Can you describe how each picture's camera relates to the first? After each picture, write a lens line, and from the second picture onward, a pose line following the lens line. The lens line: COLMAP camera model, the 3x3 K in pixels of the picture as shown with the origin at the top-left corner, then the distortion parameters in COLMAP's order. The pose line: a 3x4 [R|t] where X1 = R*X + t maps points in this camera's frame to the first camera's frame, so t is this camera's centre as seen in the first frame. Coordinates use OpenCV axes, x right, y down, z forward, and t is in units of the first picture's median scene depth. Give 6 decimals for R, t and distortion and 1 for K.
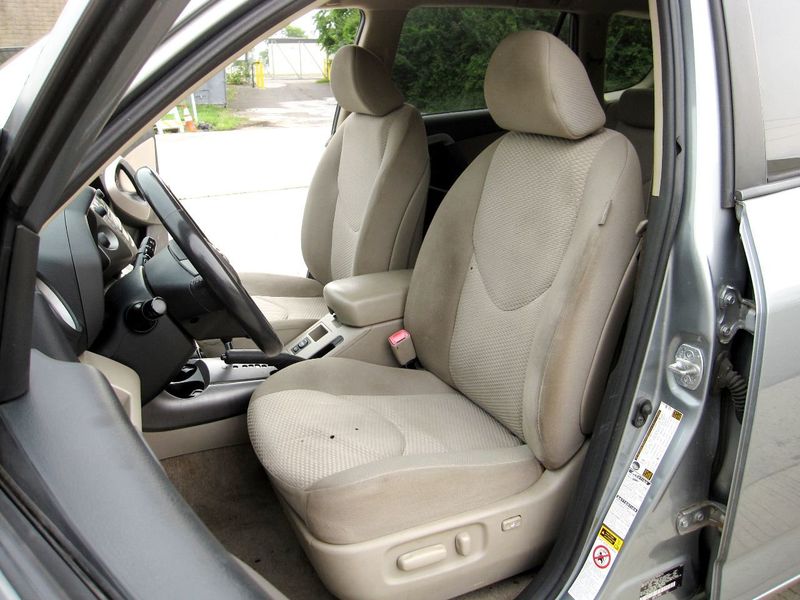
lens RADIAL K [[665.6, 0, 398.0], [0, 665.6, 269.0], [0, 0, 1]] dist [-0.049883, 0.002801]
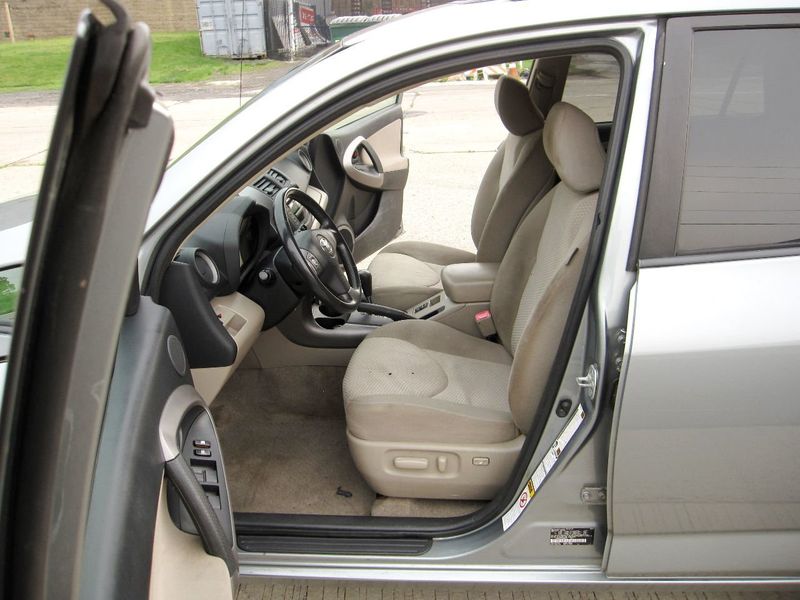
lens RADIAL K [[665.6, 0, 398.0], [0, 665.6, 269.0], [0, 0, 1]] dist [-0.049883, 0.002801]
pose [[0.879608, 0.161913, -0.447297, 0.475090], [-0.121764, 0.985601, 0.117321, -0.135869], [0.459852, -0.048732, 0.886657, -0.263739]]
